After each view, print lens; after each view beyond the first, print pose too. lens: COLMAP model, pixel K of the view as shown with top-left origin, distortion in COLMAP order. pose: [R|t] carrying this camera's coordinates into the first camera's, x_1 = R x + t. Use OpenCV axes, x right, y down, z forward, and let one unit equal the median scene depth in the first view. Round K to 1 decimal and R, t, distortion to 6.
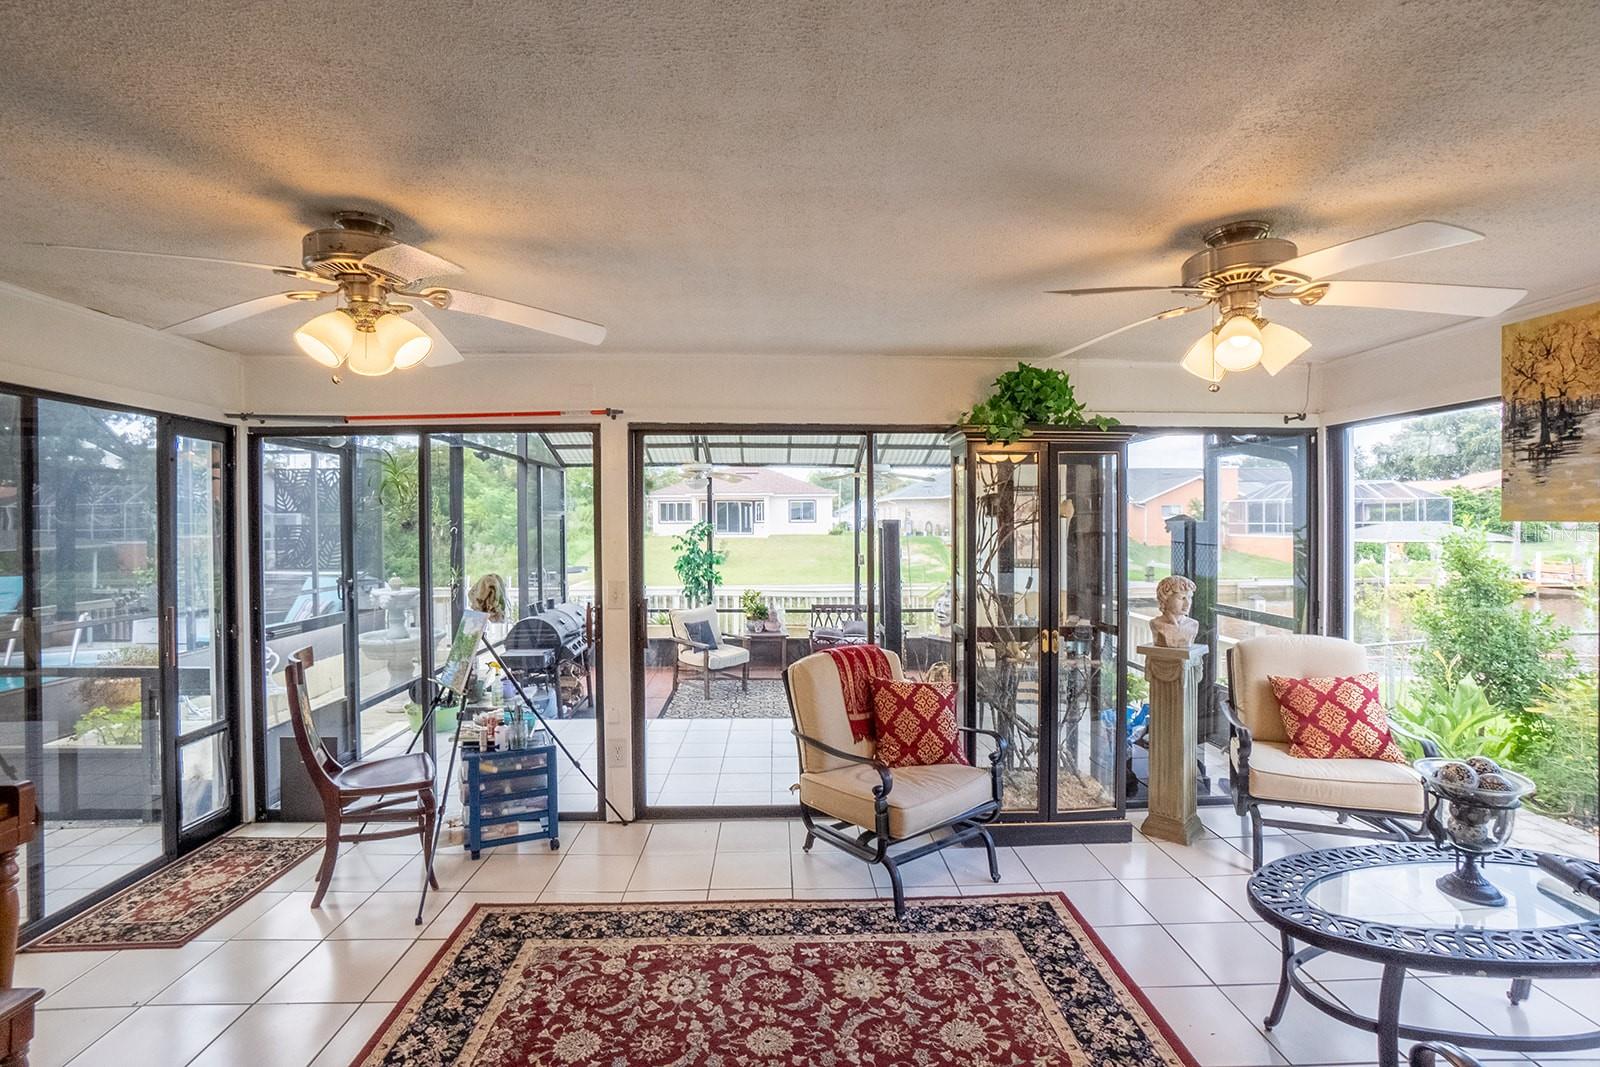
lens RADIAL K [[709.7, 0, 798.5], [0, 709.7, 526.5], [0, 0, 1]] dist [-0.058503, 0.020366]
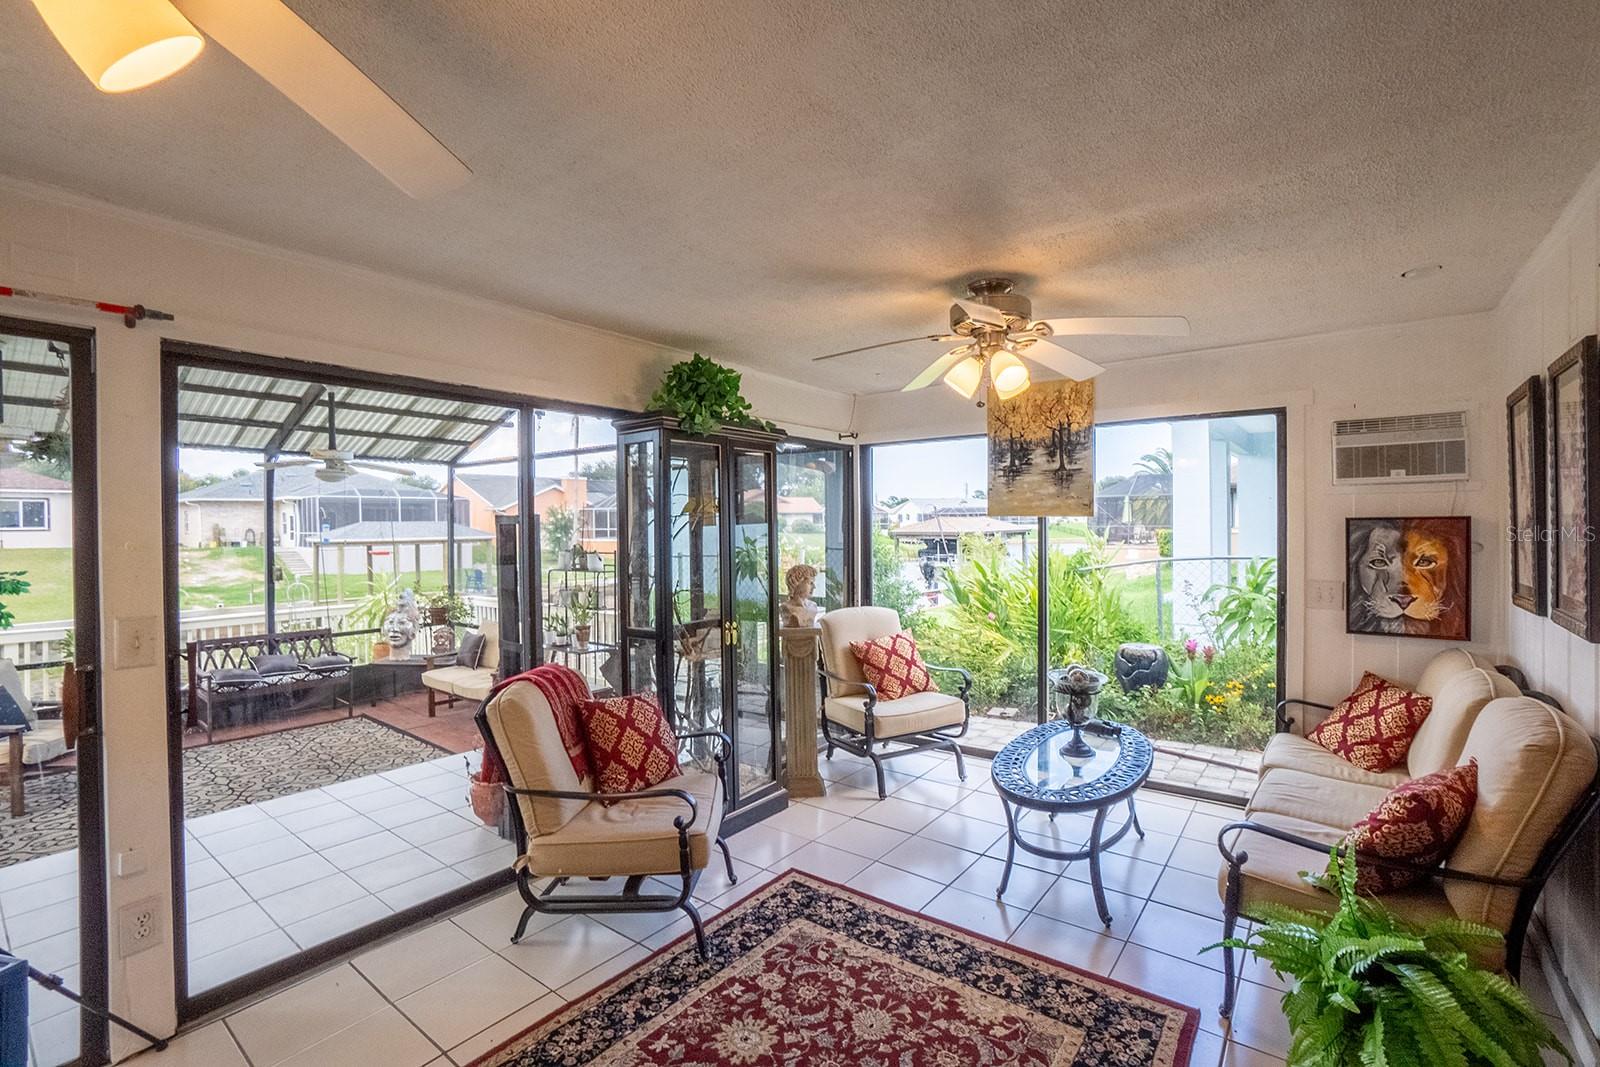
lens RADIAL K [[709.7, 0, 798.5], [0, 709.7, 526.5], [0, 0, 1]] dist [-0.058503, 0.020366]
pose [[0.638359, -0.002837, 0.769733, -0.387396], [0.010413, 0.999934, -0.004951, 0.015958], [-0.769668, 0.011175, 0.638346, 0.285545]]
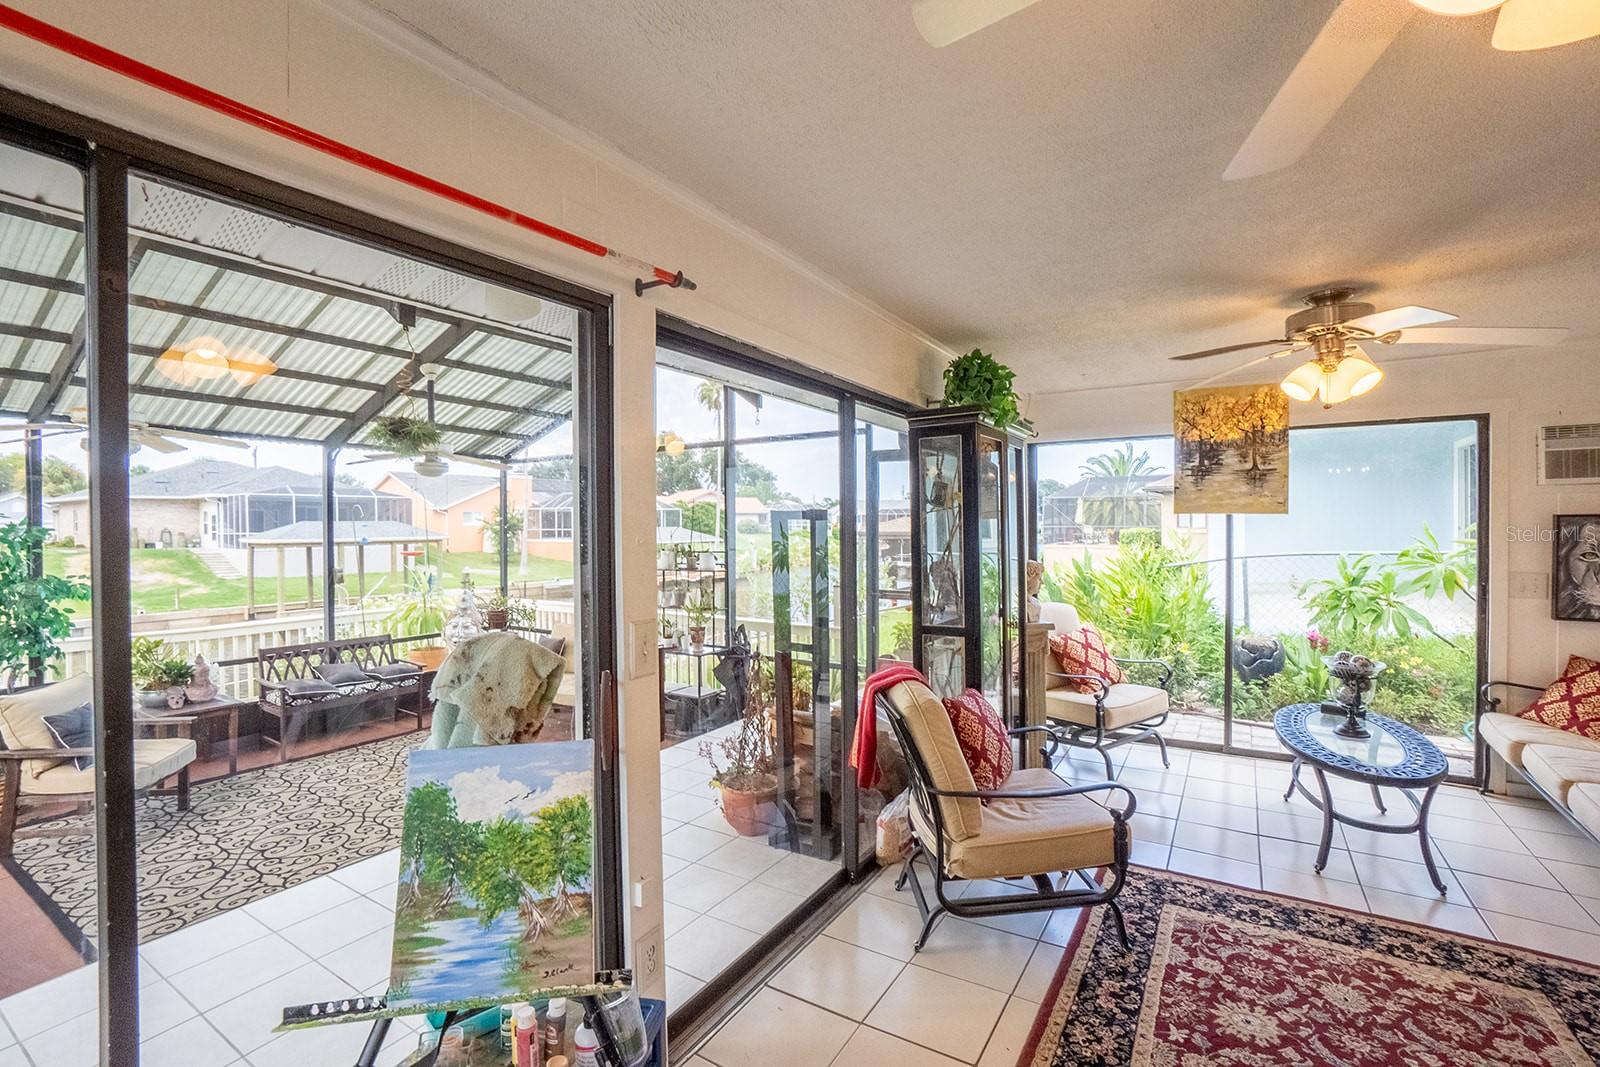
lens RADIAL K [[709.7, 0, 800.5], [0, 709.7, 525.1], [0, 0, 1]] dist [-0.058503, 0.020366]
pose [[0.561188, -0.000170, 0.827688, -0.693942], [0.010646, 0.999919, -0.007013, 0.017718], [-0.827620, 0.012747, 0.561144, 0.712030]]
